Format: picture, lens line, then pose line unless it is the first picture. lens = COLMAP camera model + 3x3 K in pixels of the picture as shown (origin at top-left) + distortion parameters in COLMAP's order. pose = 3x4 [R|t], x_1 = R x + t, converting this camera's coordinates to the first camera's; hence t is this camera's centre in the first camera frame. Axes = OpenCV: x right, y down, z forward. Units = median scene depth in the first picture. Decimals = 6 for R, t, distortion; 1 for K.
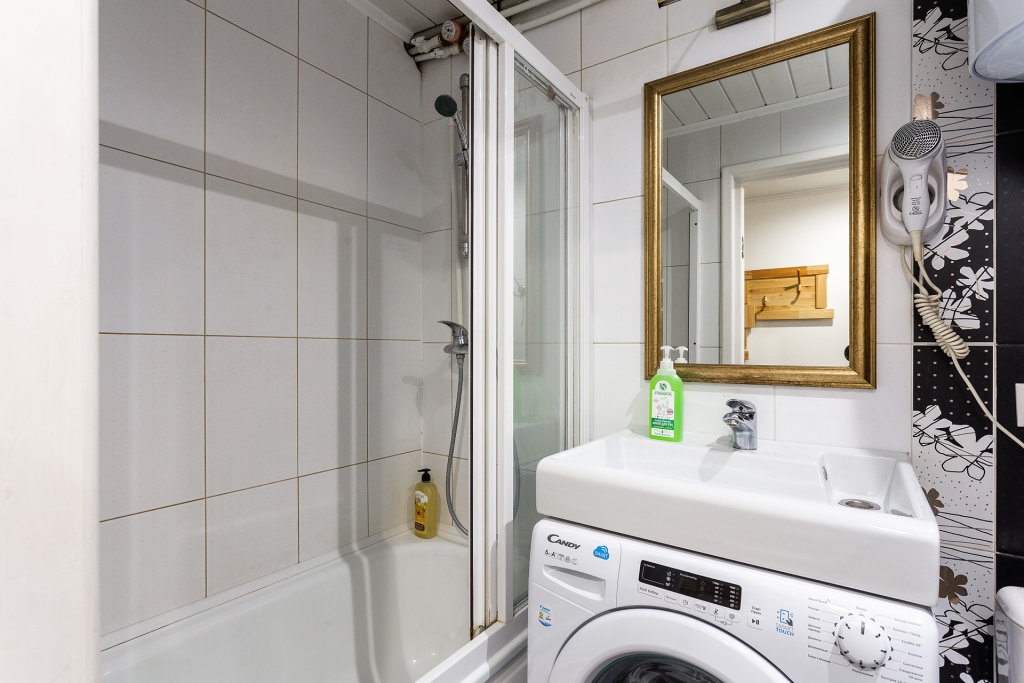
lens RADIAL K [[502.8, 0, 505.0], [0, 502.8, 340.1], [0, 0, 1]] dist [-0.014049, 0.007204]
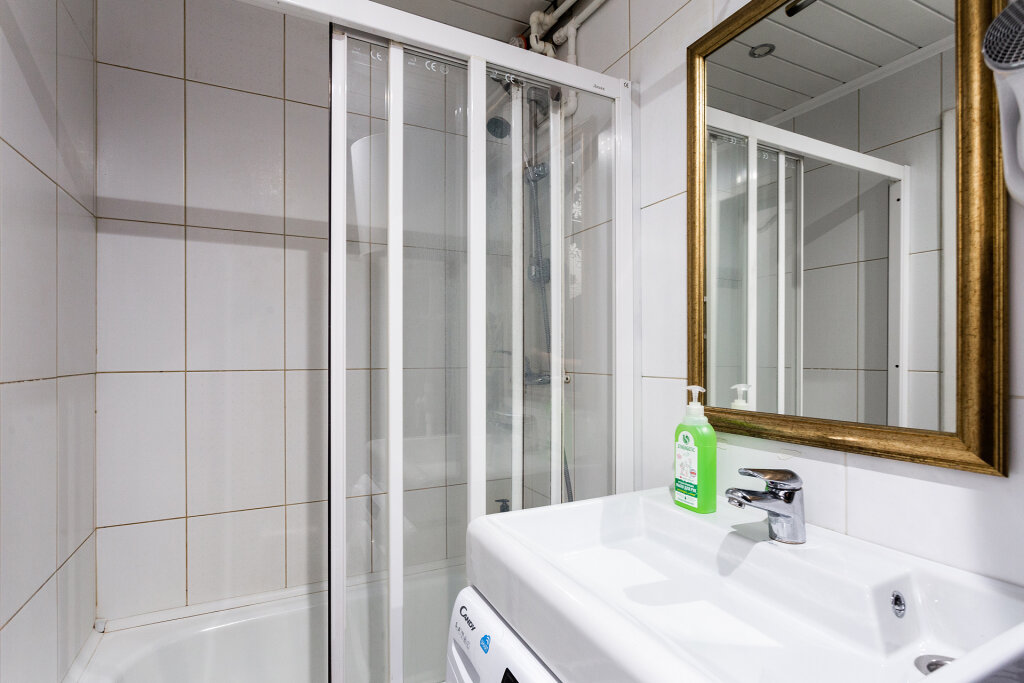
lens RADIAL K [[502.8, 0, 511.6], [0, 502.8, 348.6], [0, 0, 1]] dist [-0.014049, 0.007204]
pose [[0.878050, -0.015147, -0.478329, 0.454082], [0.015675, 0.999873, -0.002889, -0.048469], [0.478312, -0.004961, 0.878176, 0.200676]]
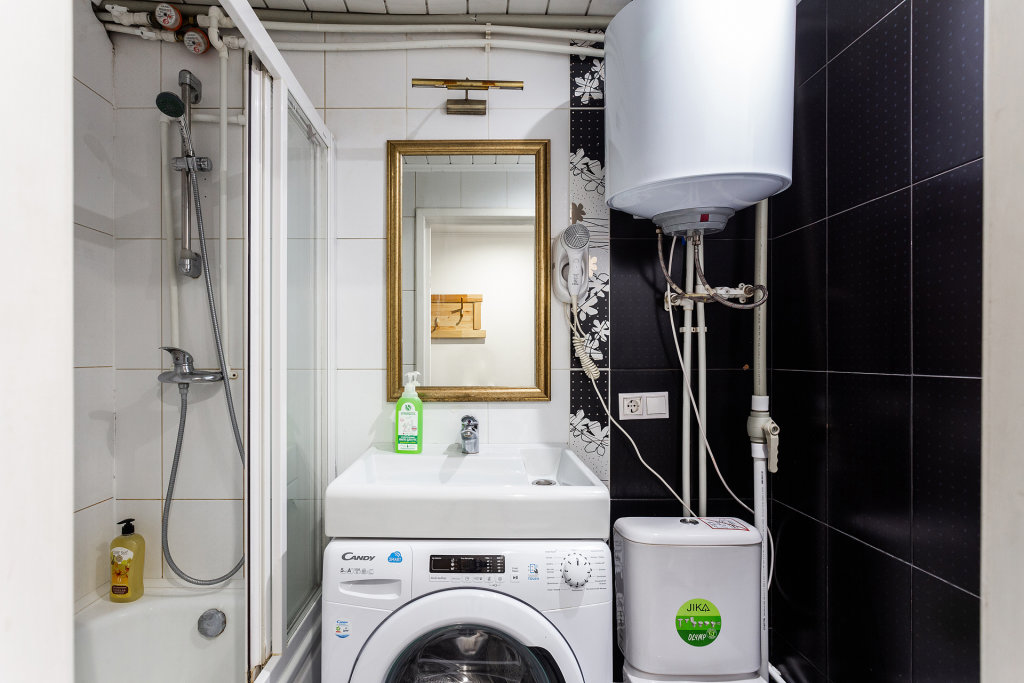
lens RADIAL K [[502.8, 0, 485.5], [0, 502.8, 344.4], [0, 0, 1]] dist [-0.014049, 0.007204]
pose [[0.806232, 0.006116, 0.591568, -0.235757], [-0.003316, 0.999978, -0.005818, -0.049084], [-0.591591, 0.002729, 0.806234, -0.051544]]
